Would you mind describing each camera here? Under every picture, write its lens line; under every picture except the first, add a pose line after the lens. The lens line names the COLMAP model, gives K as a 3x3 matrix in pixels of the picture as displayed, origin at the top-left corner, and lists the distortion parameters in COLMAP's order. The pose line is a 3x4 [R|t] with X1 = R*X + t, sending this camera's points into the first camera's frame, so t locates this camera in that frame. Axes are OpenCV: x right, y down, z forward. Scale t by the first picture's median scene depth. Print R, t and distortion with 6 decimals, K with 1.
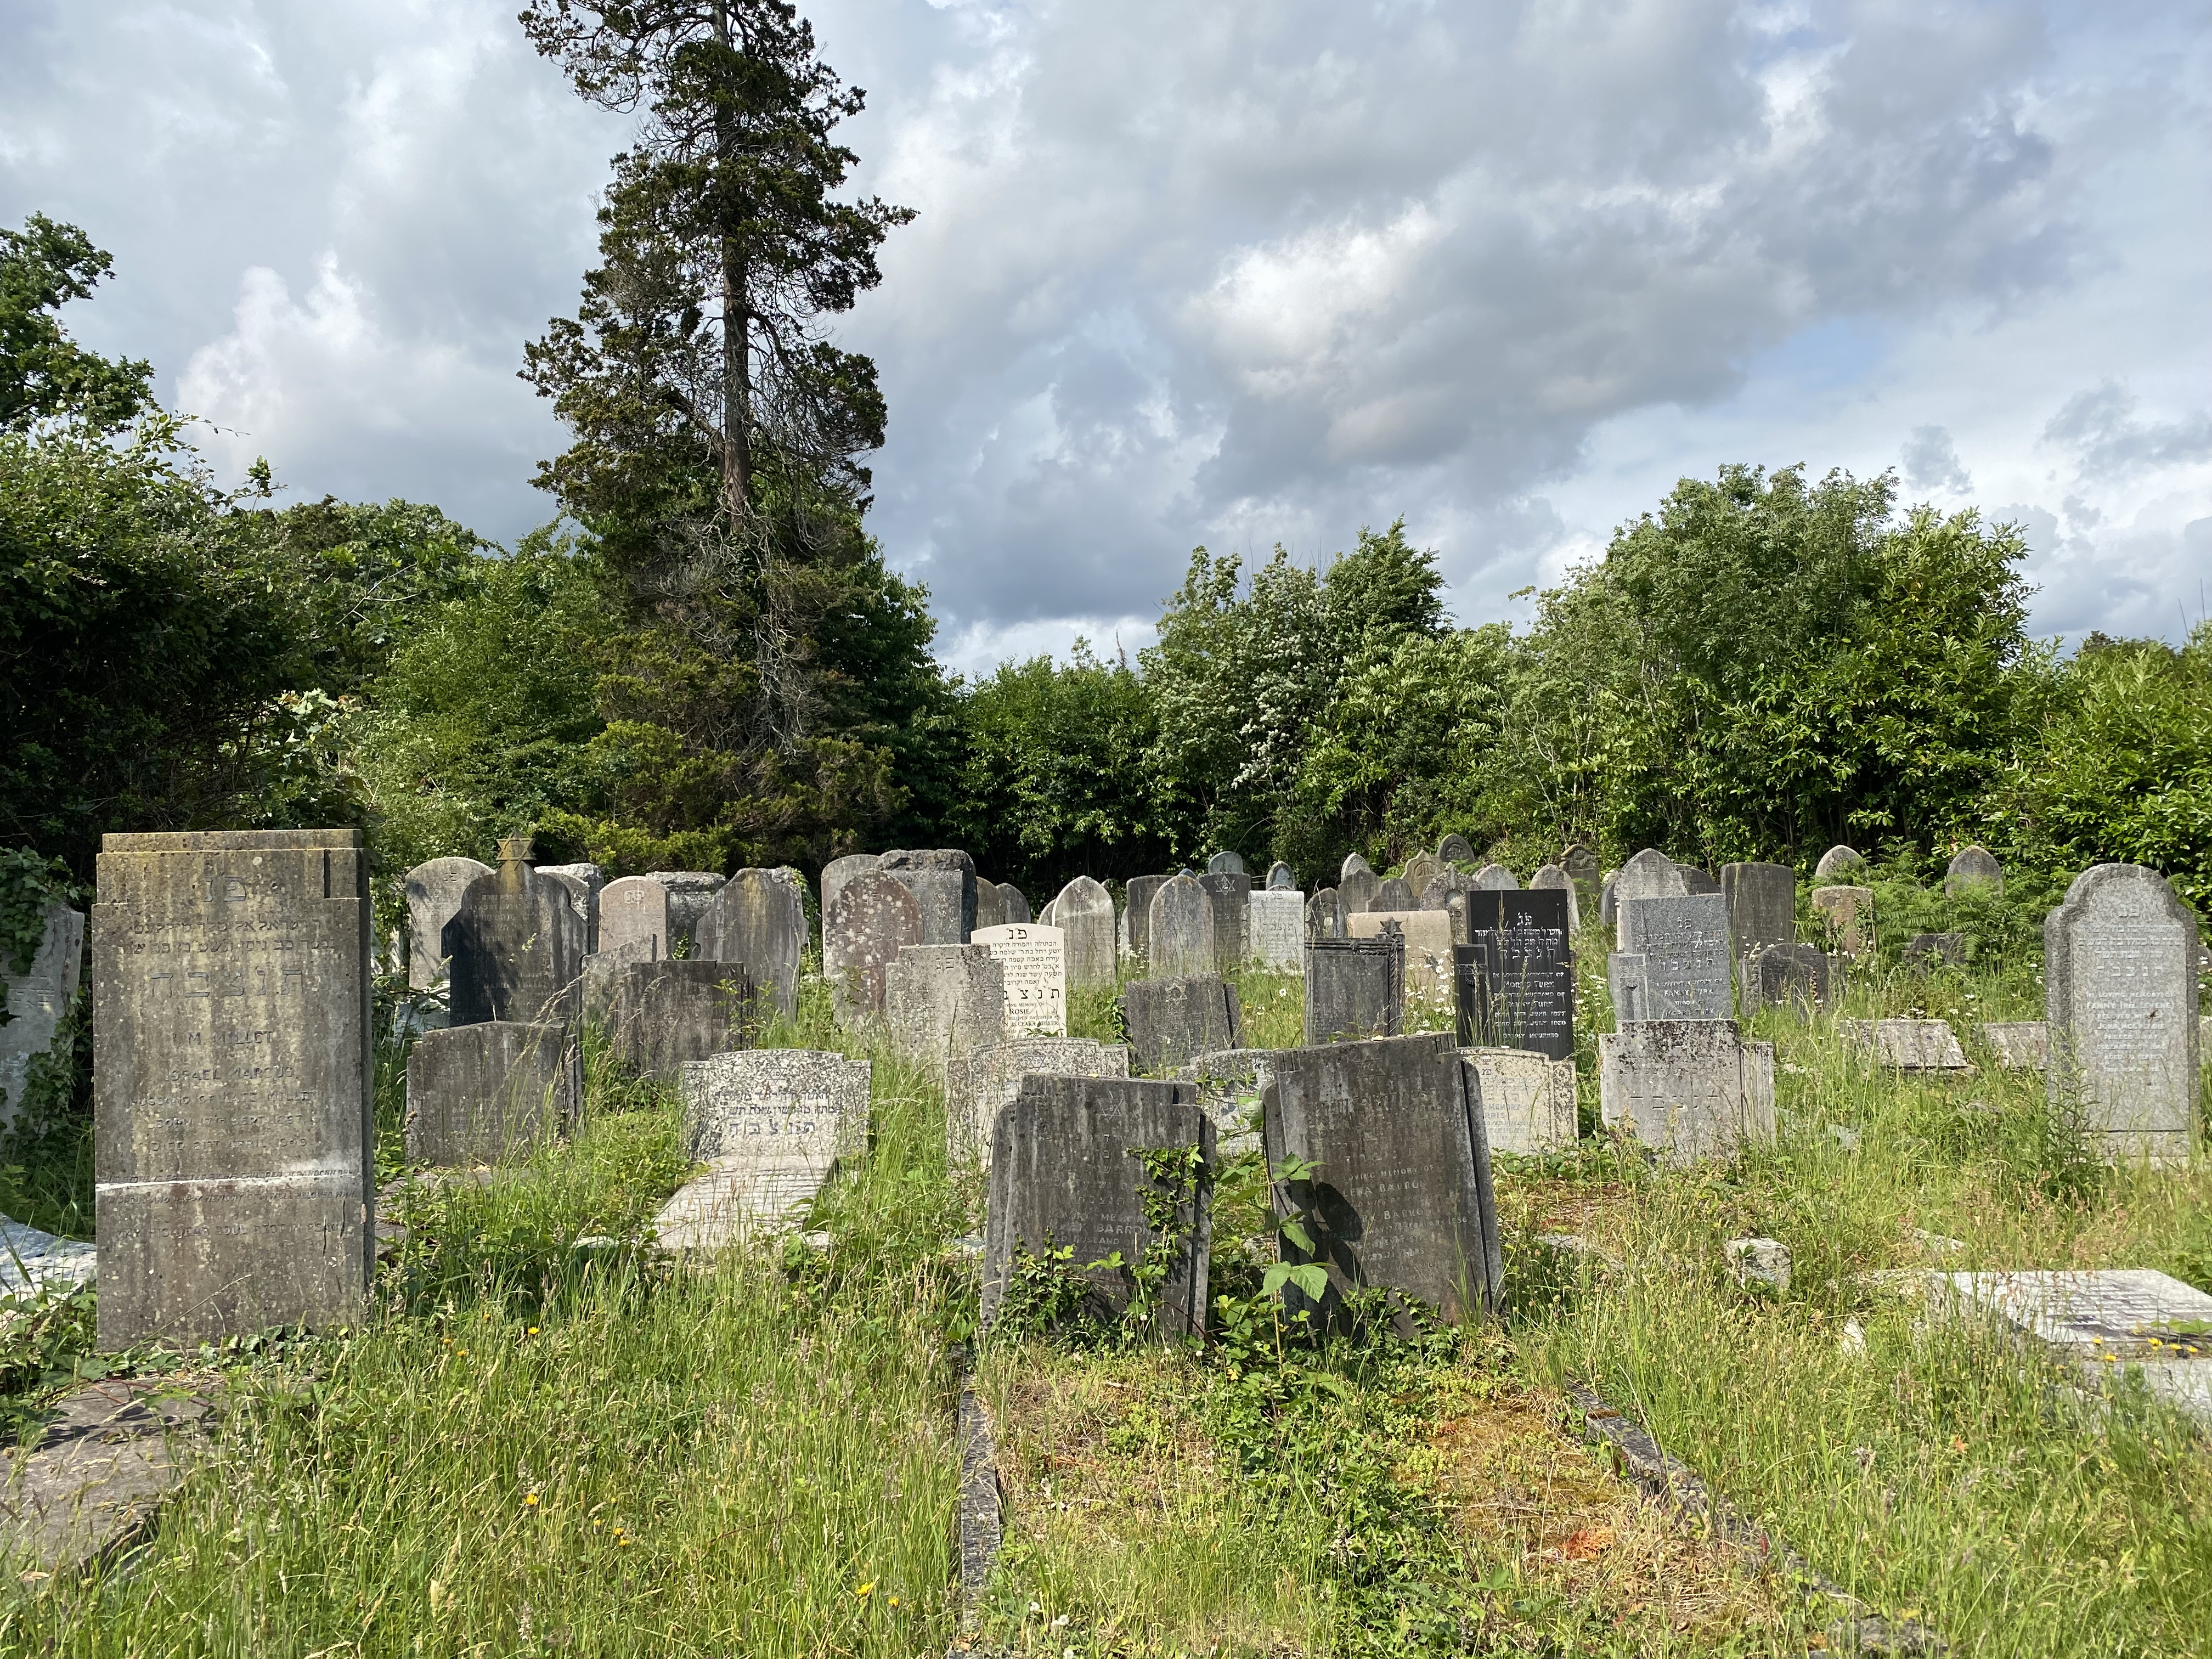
lens RADIAL K [[1691.0, 0, 1101.7], [0, 1691.0, 878.6], [0, 0, 1]] dist [0.195408, -0.397132]
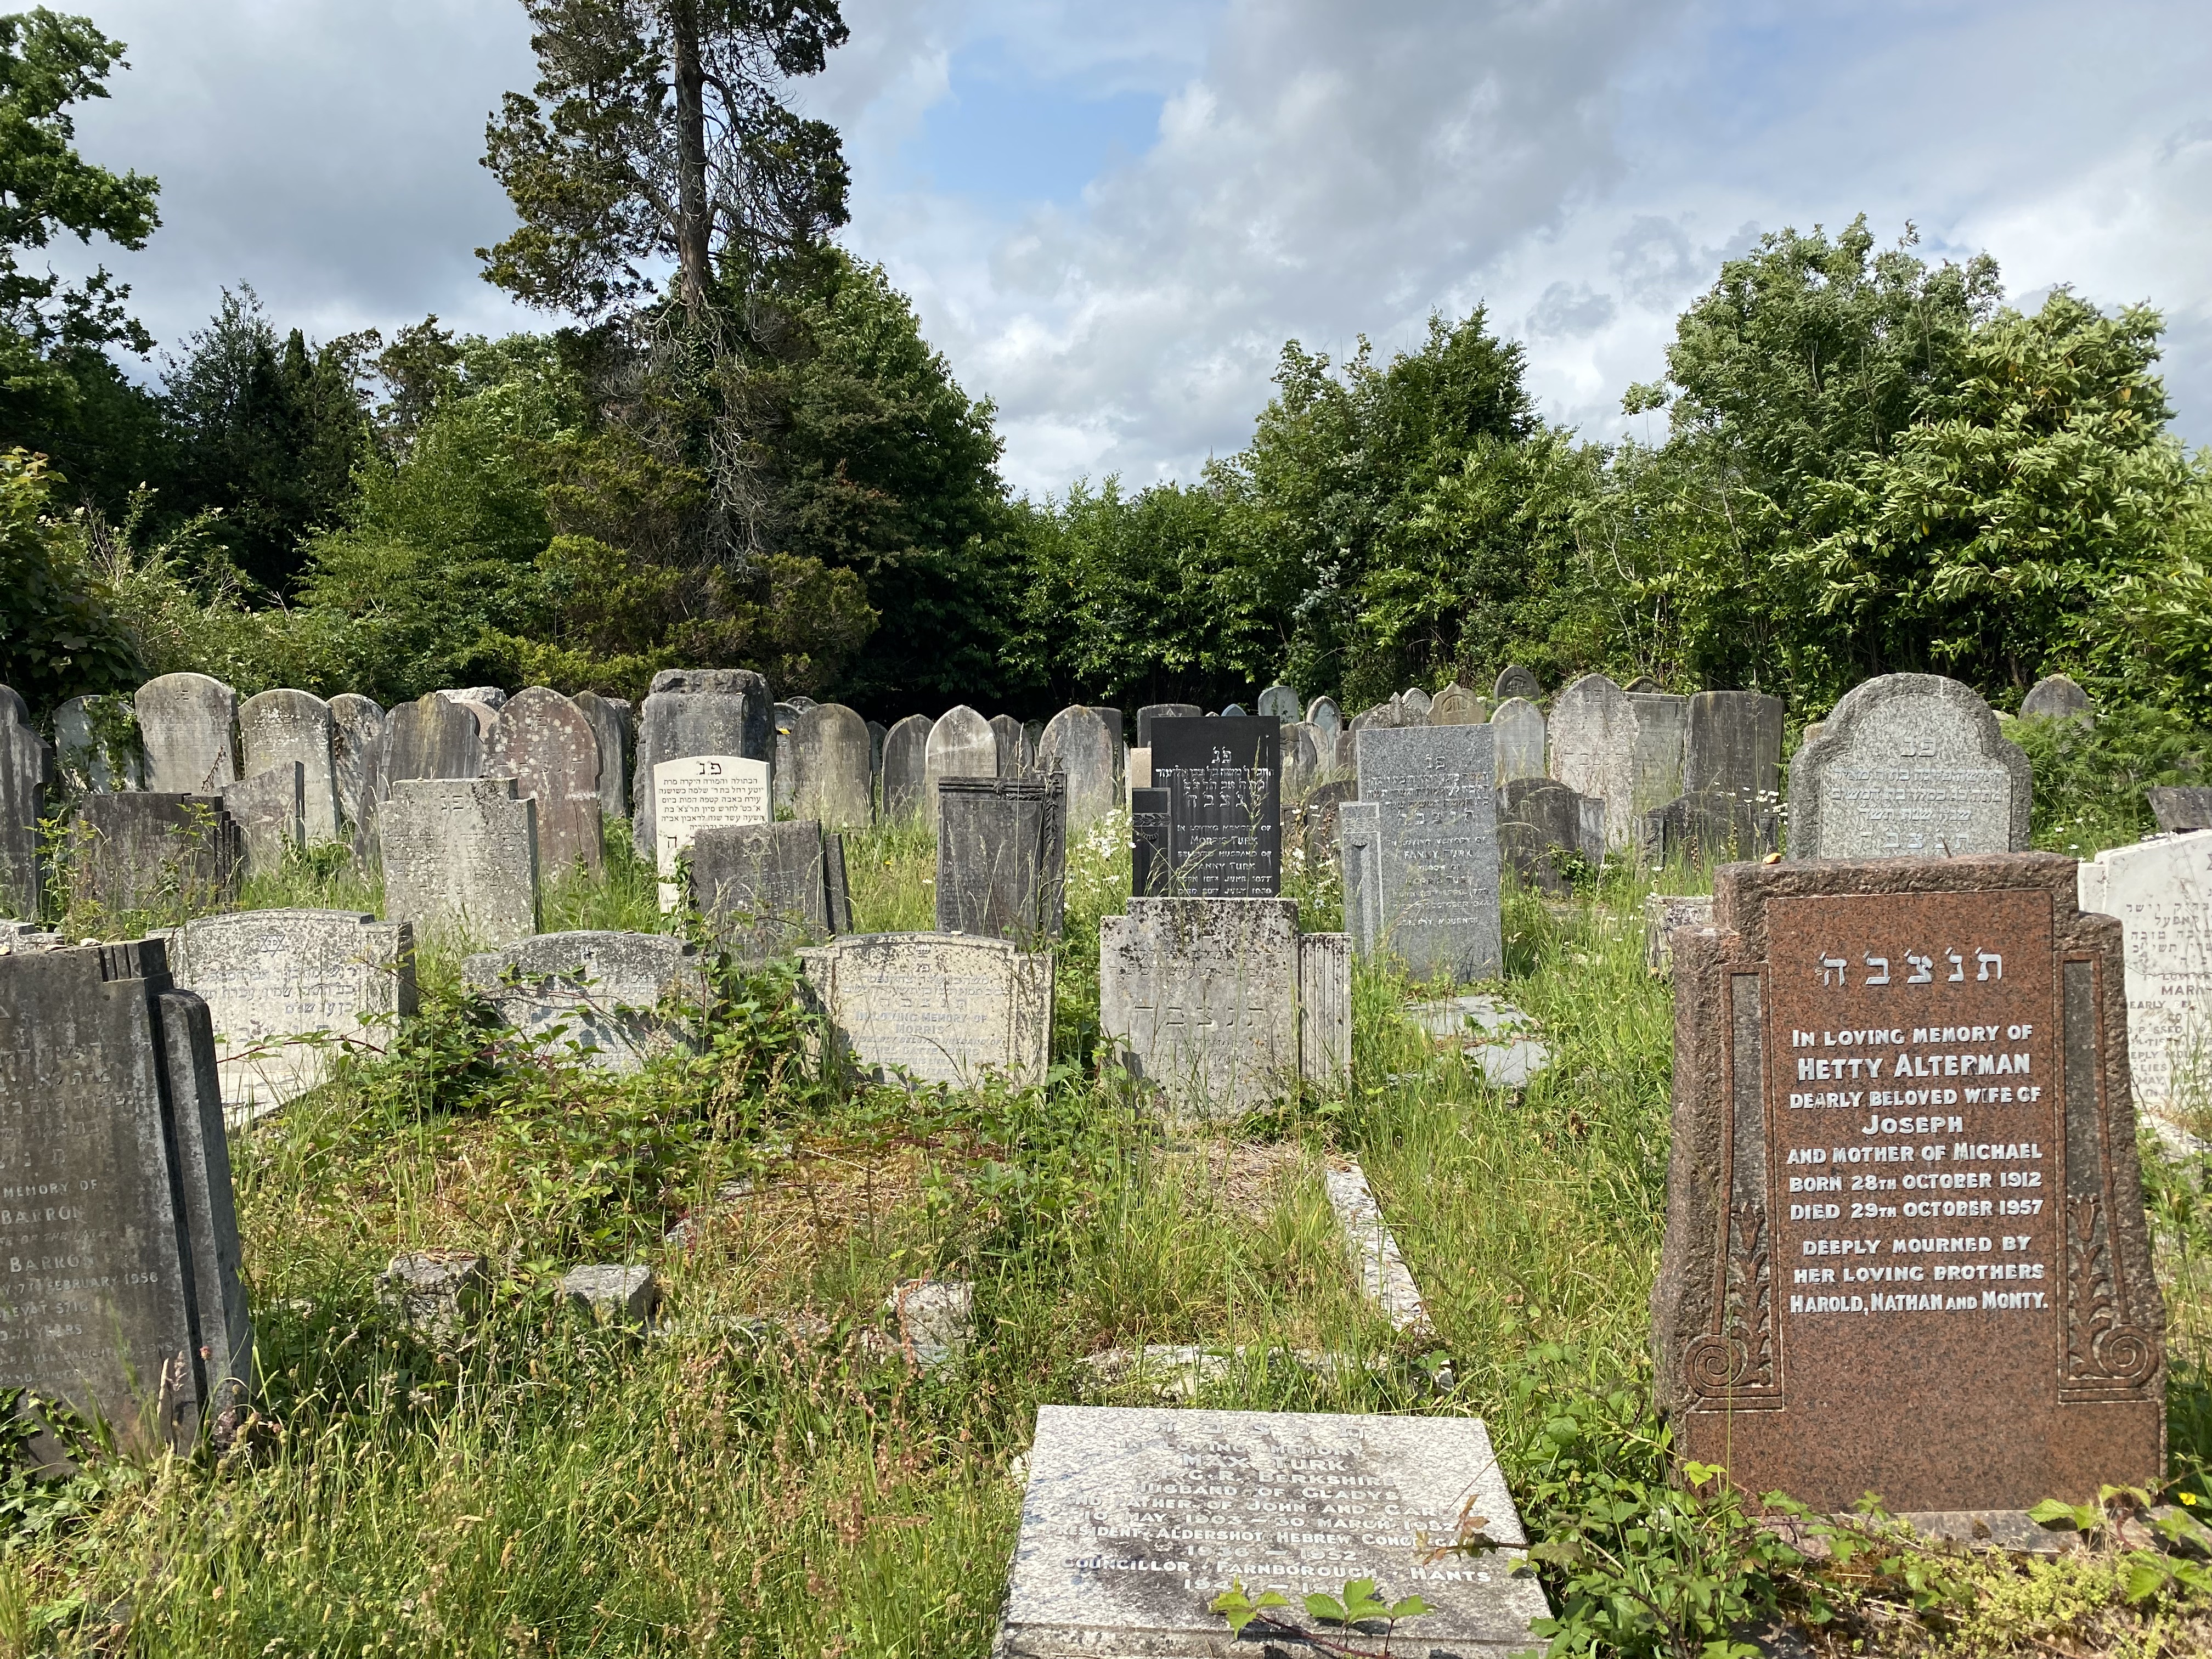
lens RADIAL K [[1680.1, 0, 1106.0], [0, 1680.1, 829.5], [0, 0, 1]] dist [0.164086, -0.241687]
pose [[0.991331, 0.017271, -0.130245, 0.127431], [-0.008723, 0.997787, 0.065918, 0.003326], [0.131095, -0.064211, 0.989288, 0.108192]]
